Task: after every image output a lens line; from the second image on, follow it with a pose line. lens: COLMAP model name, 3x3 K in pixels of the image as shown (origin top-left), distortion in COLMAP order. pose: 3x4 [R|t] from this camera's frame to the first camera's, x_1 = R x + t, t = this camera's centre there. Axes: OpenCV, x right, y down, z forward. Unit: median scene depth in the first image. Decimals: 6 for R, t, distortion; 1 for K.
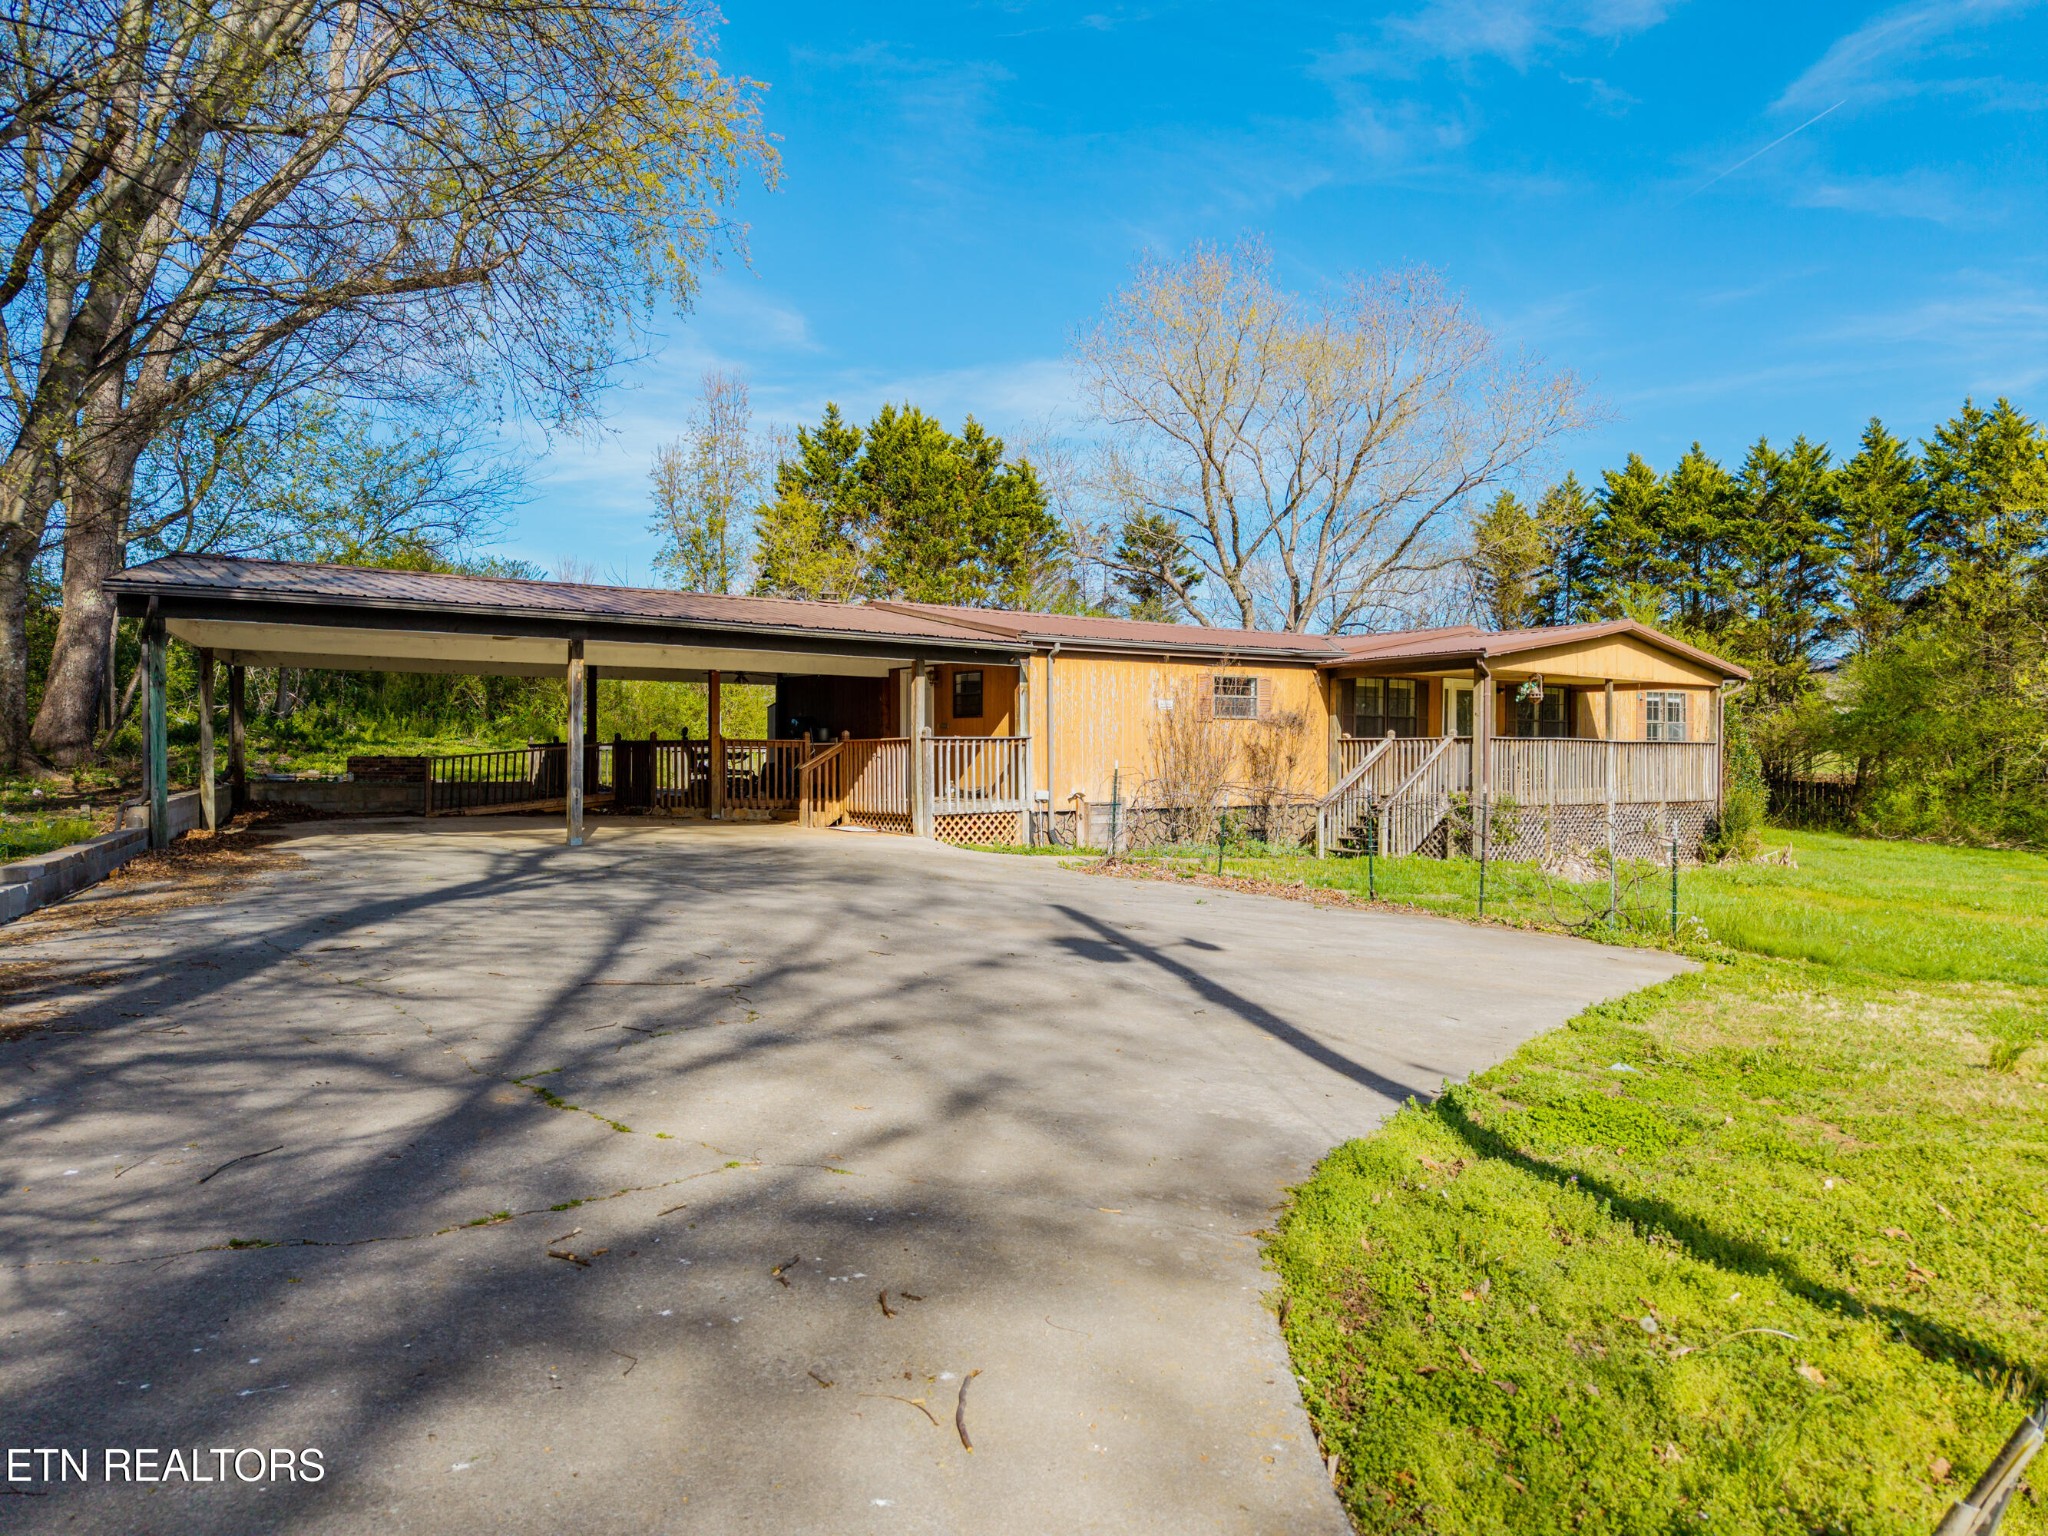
lens RADIAL K [[1565.7, 0, 1026.6], [0, 1565.7, 770.5], [0, 0, 1]] dist [0.196409, -0.317772]
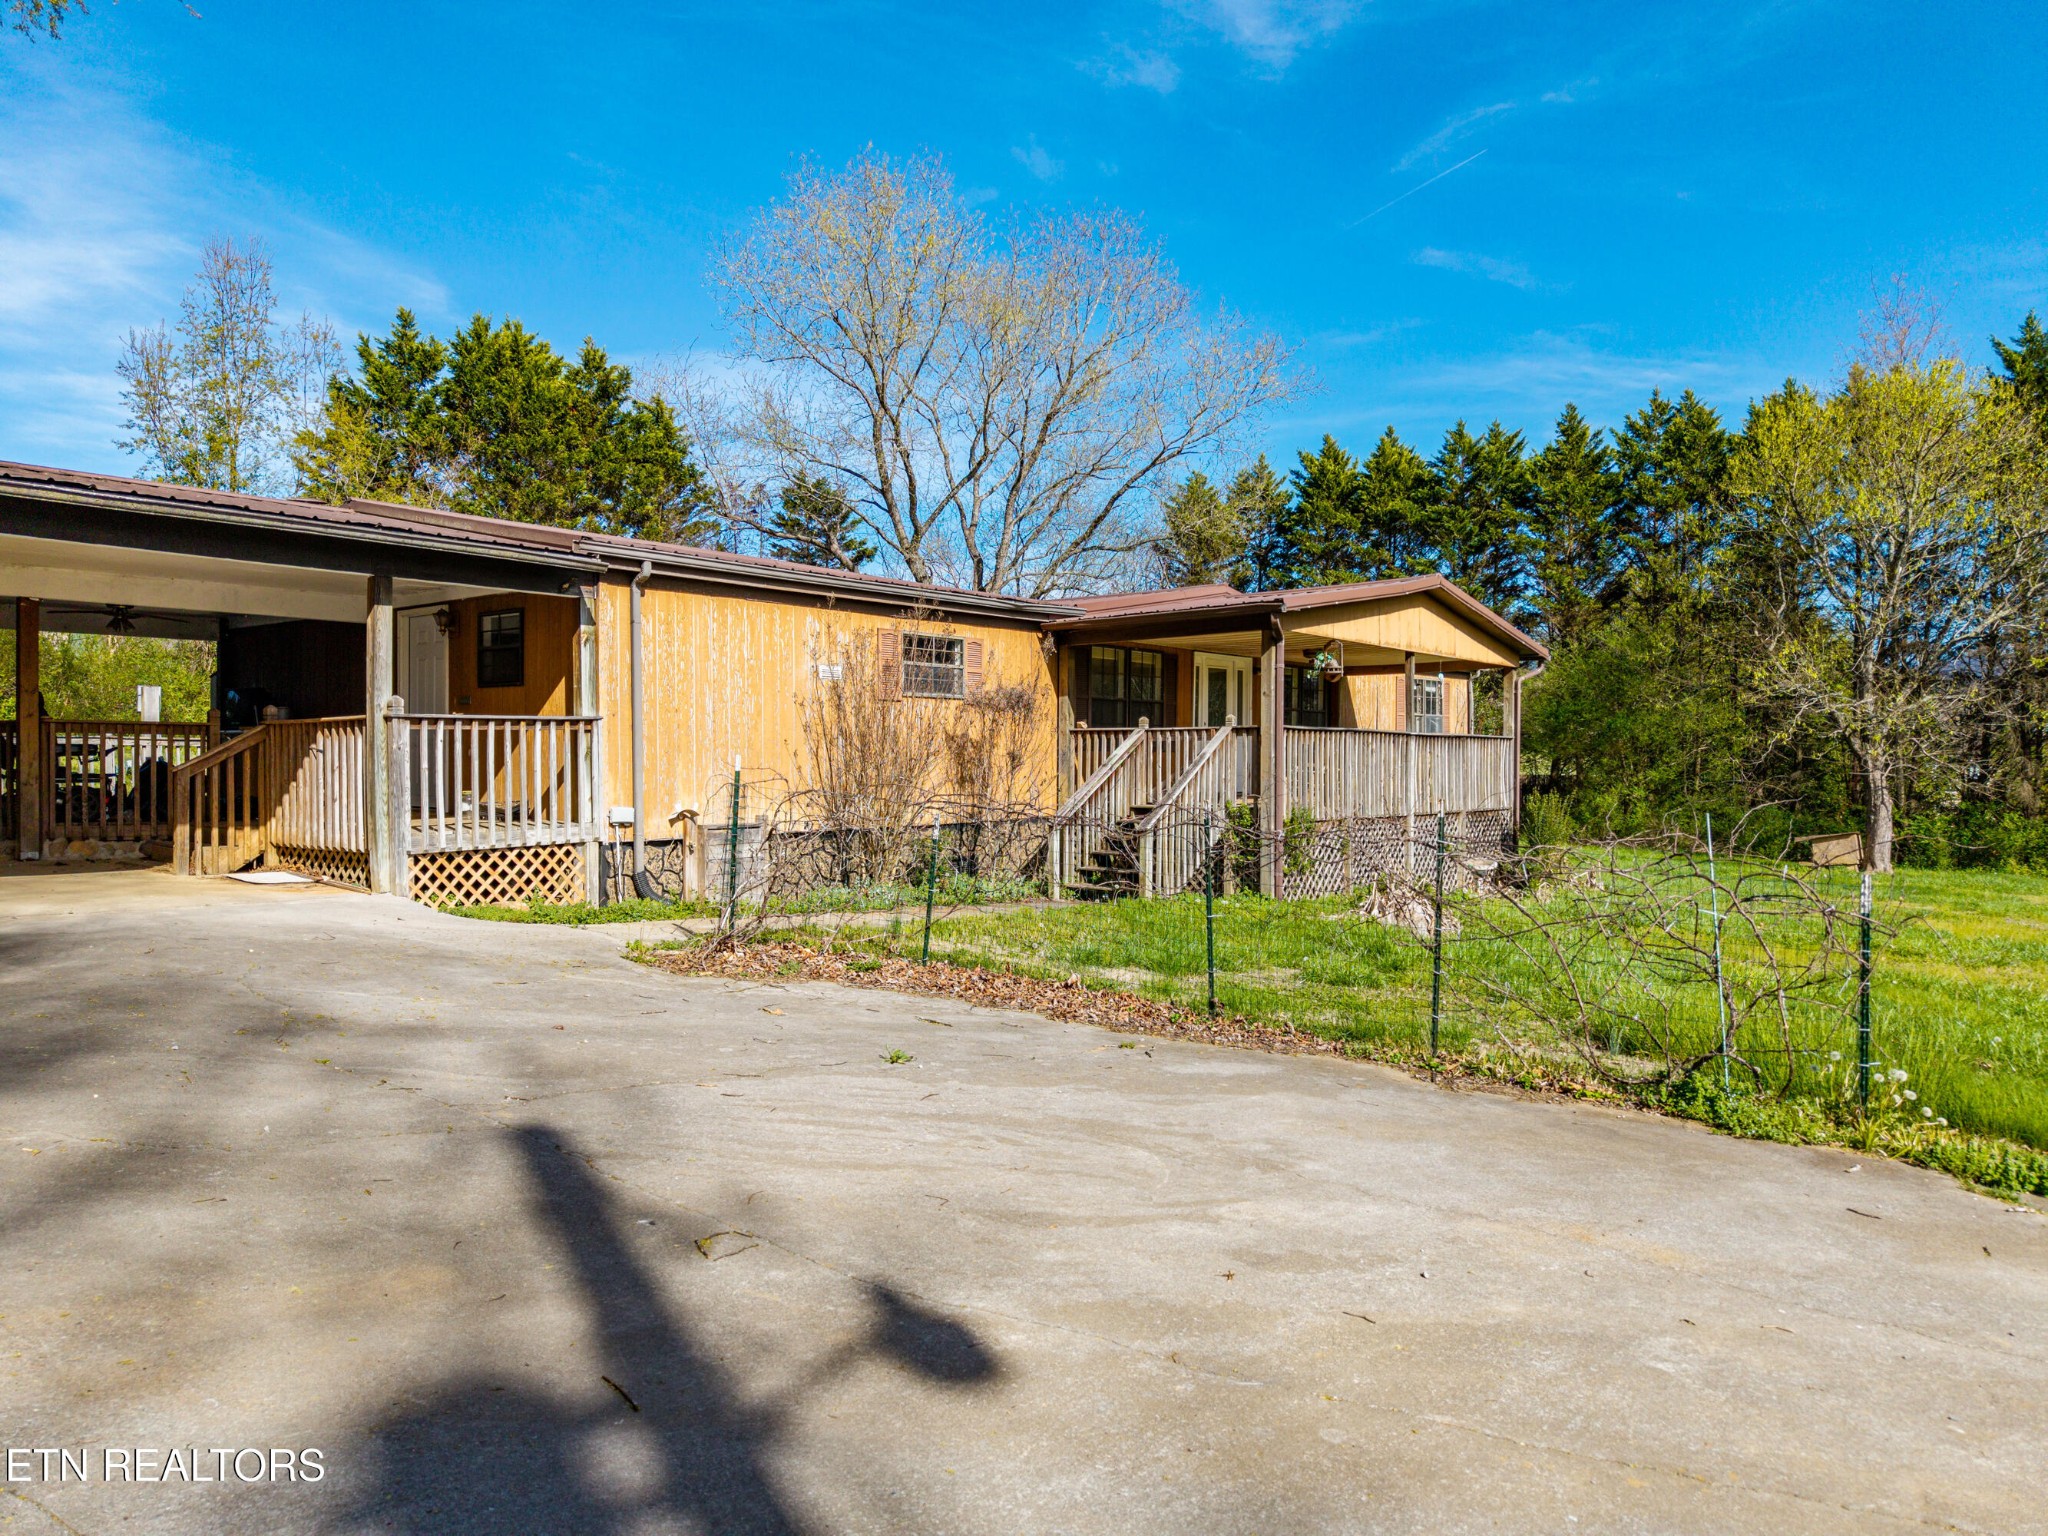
lens RADIAL K [[1363.4, 0, 1034.6], [0, 1363.4, 787.5], [0, 0, 1]] dist [0.036028, -0.085926]
pose [[0.972977, -0.004254, 0.230862, 0.026040], [0.001652, 0.999933, 0.011461, -0.000305], [-0.230895, -0.010769, 0.972919, 0.276939]]
